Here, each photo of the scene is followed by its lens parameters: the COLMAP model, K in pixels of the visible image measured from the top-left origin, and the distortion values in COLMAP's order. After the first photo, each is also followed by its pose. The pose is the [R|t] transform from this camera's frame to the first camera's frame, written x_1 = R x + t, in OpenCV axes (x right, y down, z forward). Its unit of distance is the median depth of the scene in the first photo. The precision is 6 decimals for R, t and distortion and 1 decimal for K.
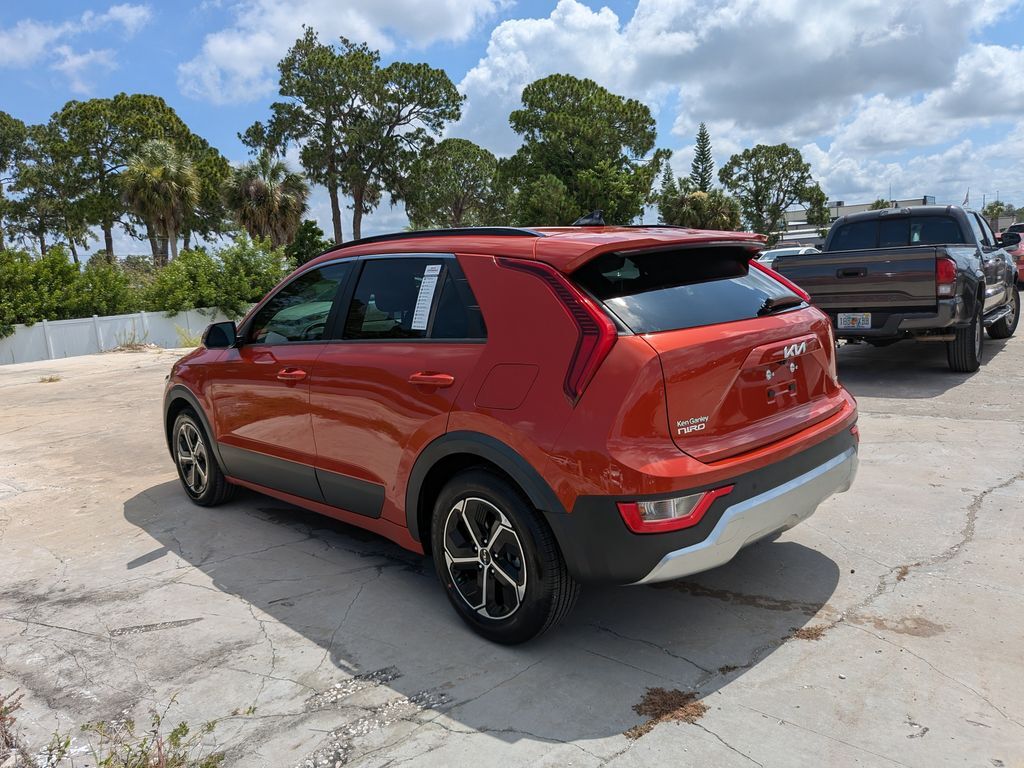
lens RADIAL K [[752.5, 0, 494.6], [0, 752.5, 363.8], [0, 0, 1]] dist [0.005901, -0.027377]
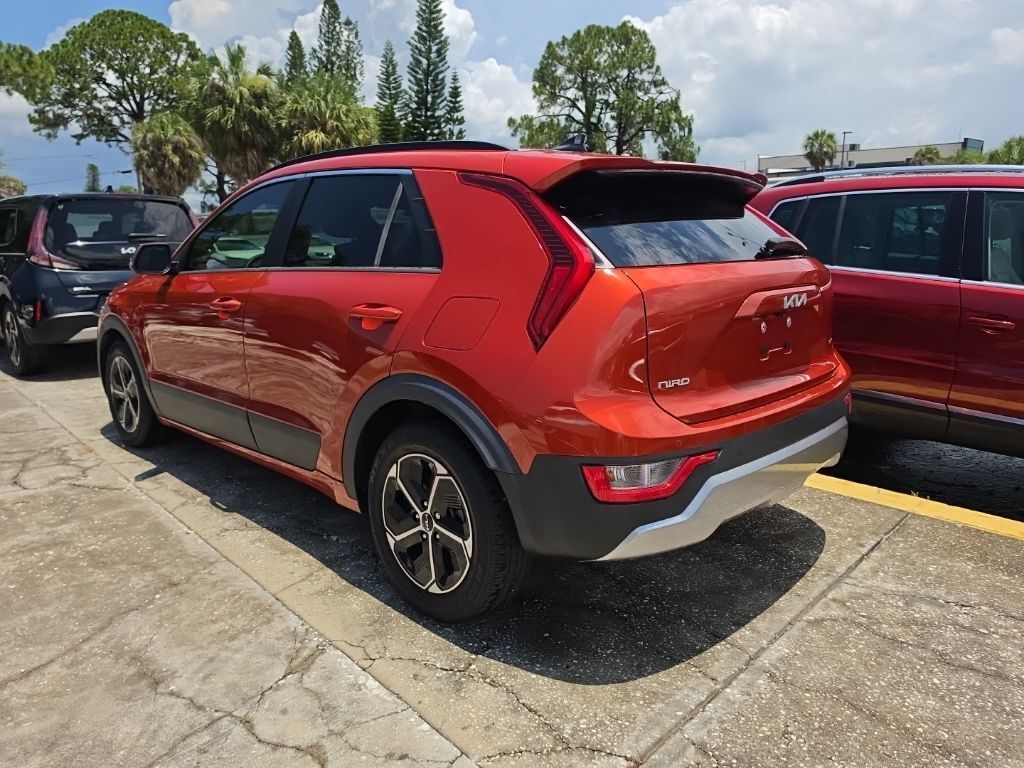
lens RADIAL K [[723.1, 0, 501.2], [0, 723.1, 385.3], [0, 0, 1]] dist [0.012374, -0.023414]
pose [[0.997335, 0.054800, 0.048171, 0.019707], [-0.058240, 0.995617, 0.073173, 0.028281], [-0.043950, -0.075784, 0.996155, 0.136904]]
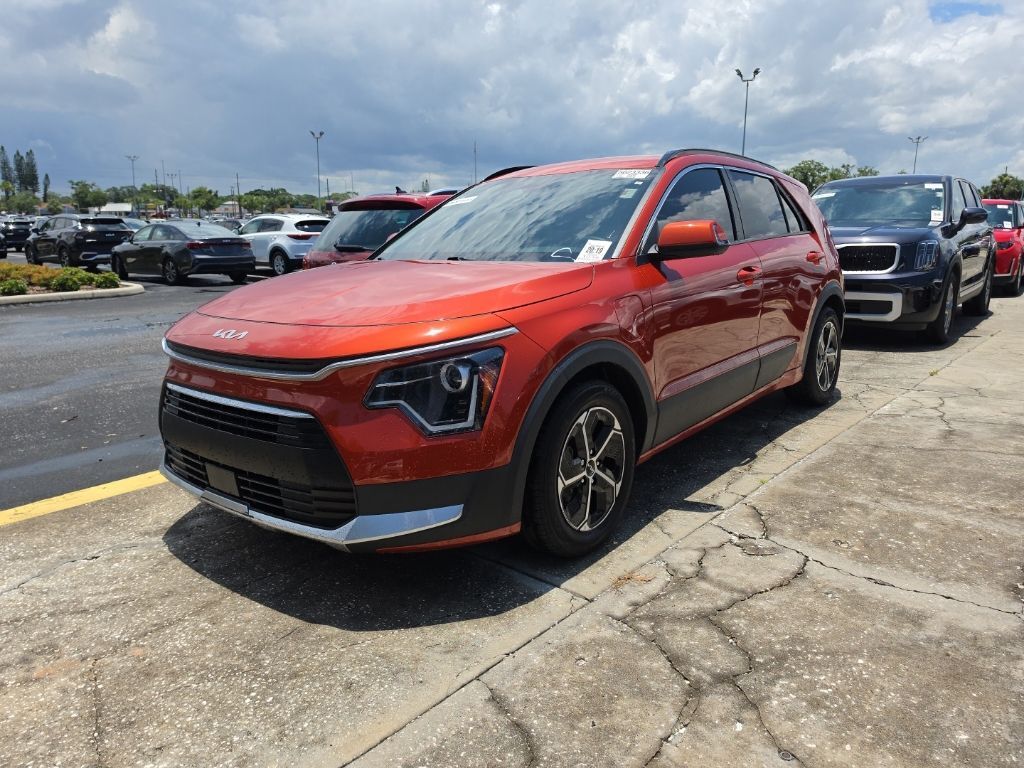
lens RADIAL K [[723.1, 0, 506.9], [0, 723.1, 381.6], [0, 0, 1]] dist [0.012374, -0.023414]
pose [[-0.141667, -0.128065, 0.981596, -1.274889], [0.154704, 0.976548, 0.149733, -0.041944], [-0.977751, 0.173069, -0.118533, 1.560849]]
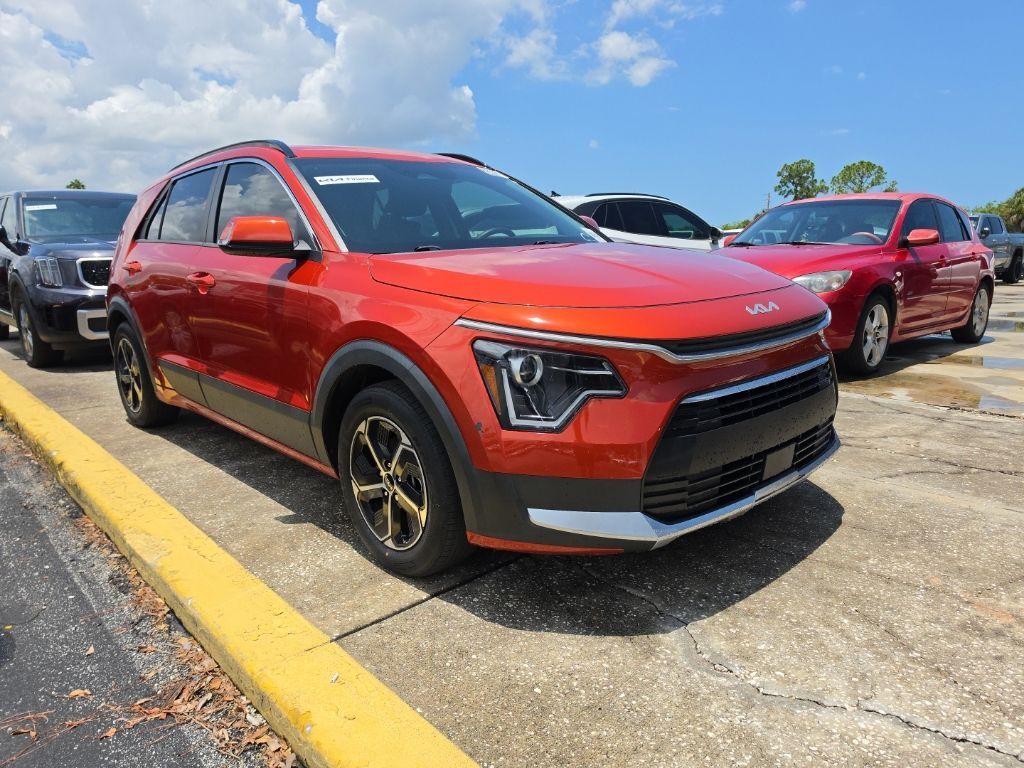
lens RADIAL K [[752.5, 0, 511.2], [0, 752.5, 379.4], [0, 0, 1]] dist [0.005901, -0.027377]
pose [[-0.995950, 0.082071, -0.036702, -0.236562], [0.066260, 0.945994, 0.317341, -0.200708], [0.060765, 0.313624, -0.947601, 2.426305]]
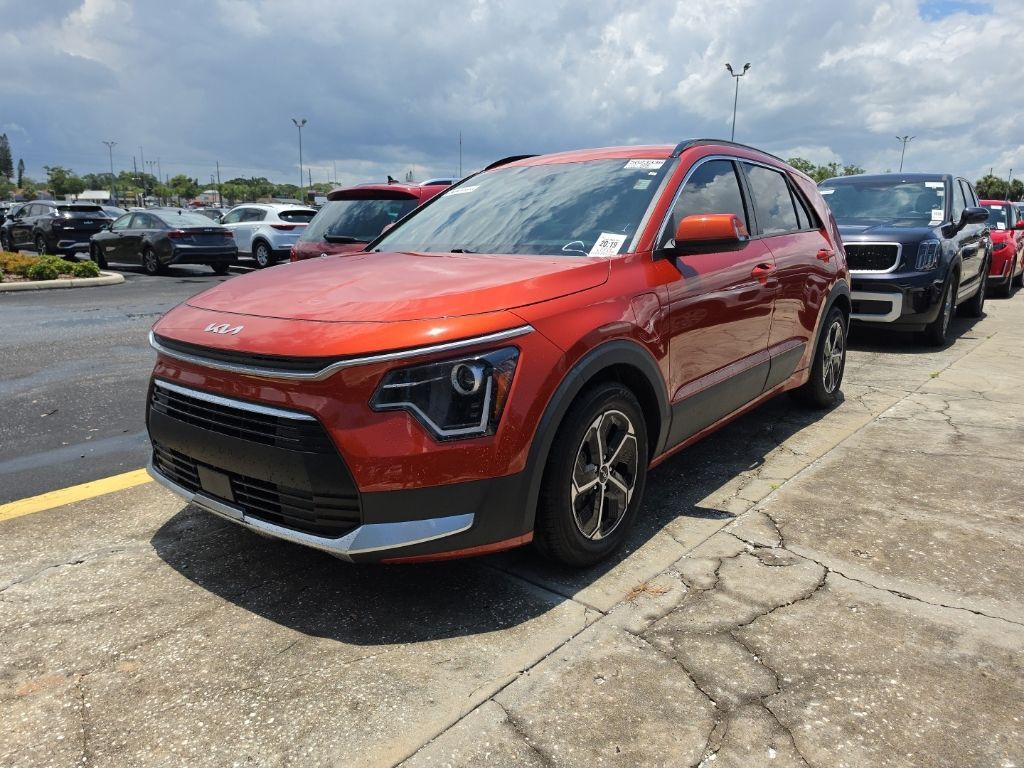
lens RADIAL K [[723.1, 0, 502.2], [0, 723.1, 401.3], [0, 0, 1]] dist [0.012374, -0.023414]
pose [[-0.157221, -0.162723, 0.974065, -1.231125], [0.141070, 0.972516, 0.185233, -0.045387], [-0.977436, 0.166534, -0.129945, 1.582013]]
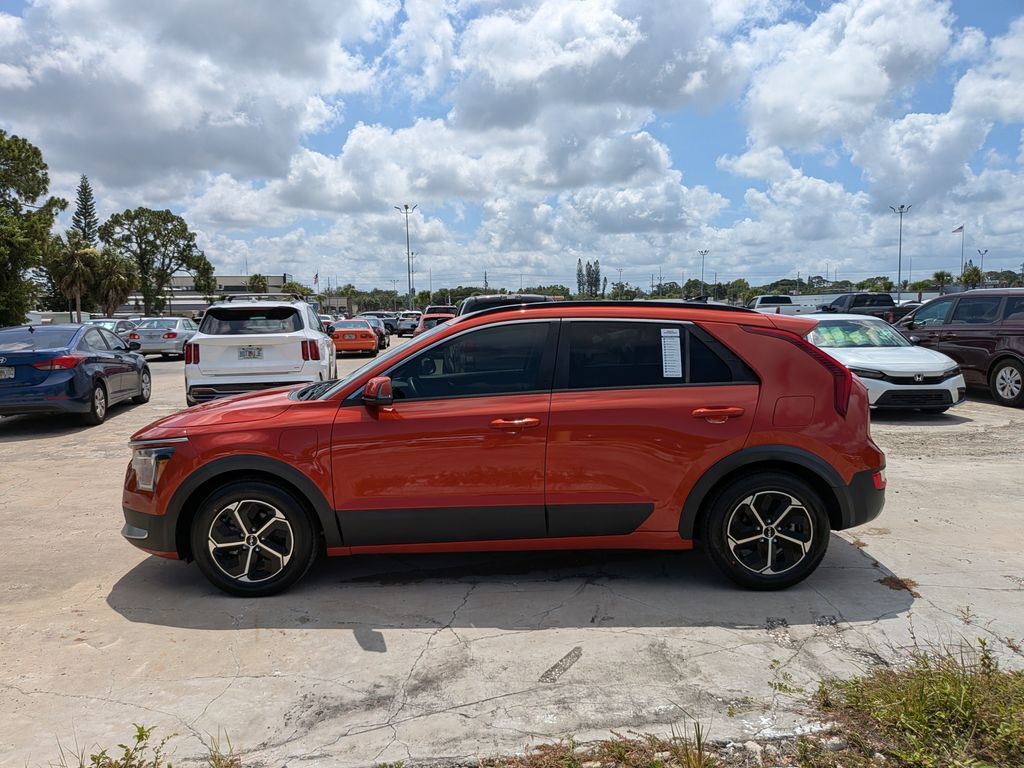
lens RADIAL K [[752.5, 0, 494.6], [0, 752.5, 400.7], [0, 0, 1]] dist [0.005901, -0.027377]
pose [[0.684438, -0.030596, 0.728429, -1.148570], [0.058827, 0.998179, -0.013347, -0.005844], [-0.726694, 0.051986, 0.684992, 0.307197]]
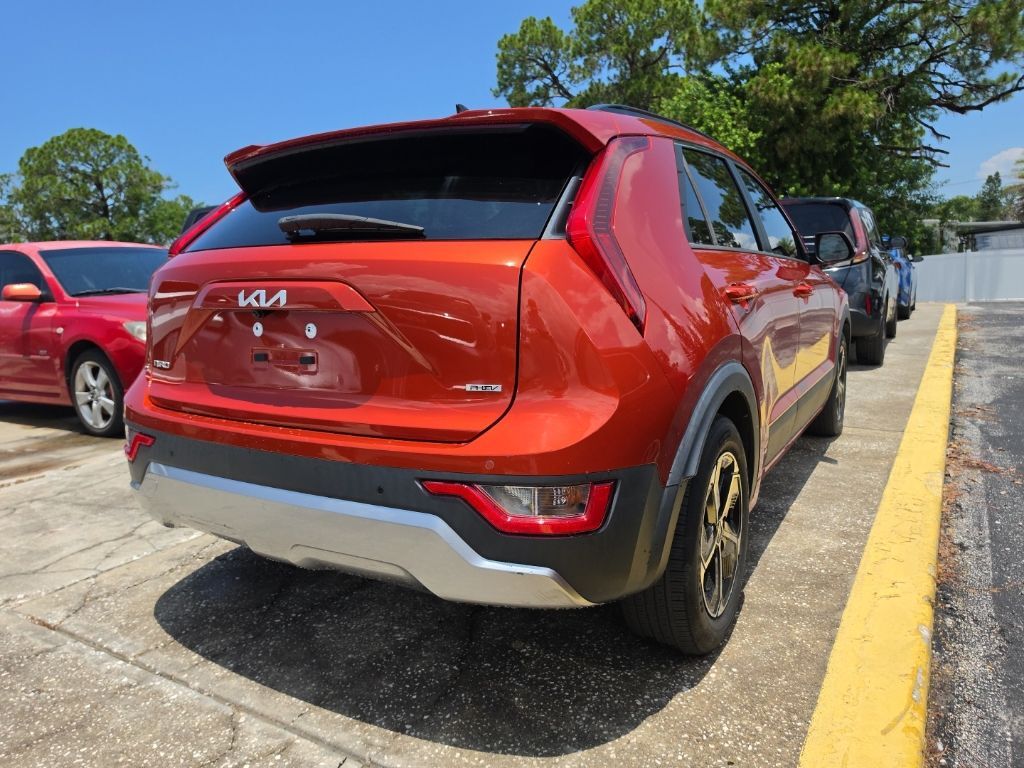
lens RADIAL K [[752.5, 0, 506.9], [0, 752.5, 360.3], [0, 0, 1]] dist [0.005901, -0.027377]
pose [[0.257047, 0.189884, -0.947560, 0.847260], [-0.109945, 0.979887, 0.166536, -0.077234], [0.960124, 0.061372, 0.272754, 0.797071]]
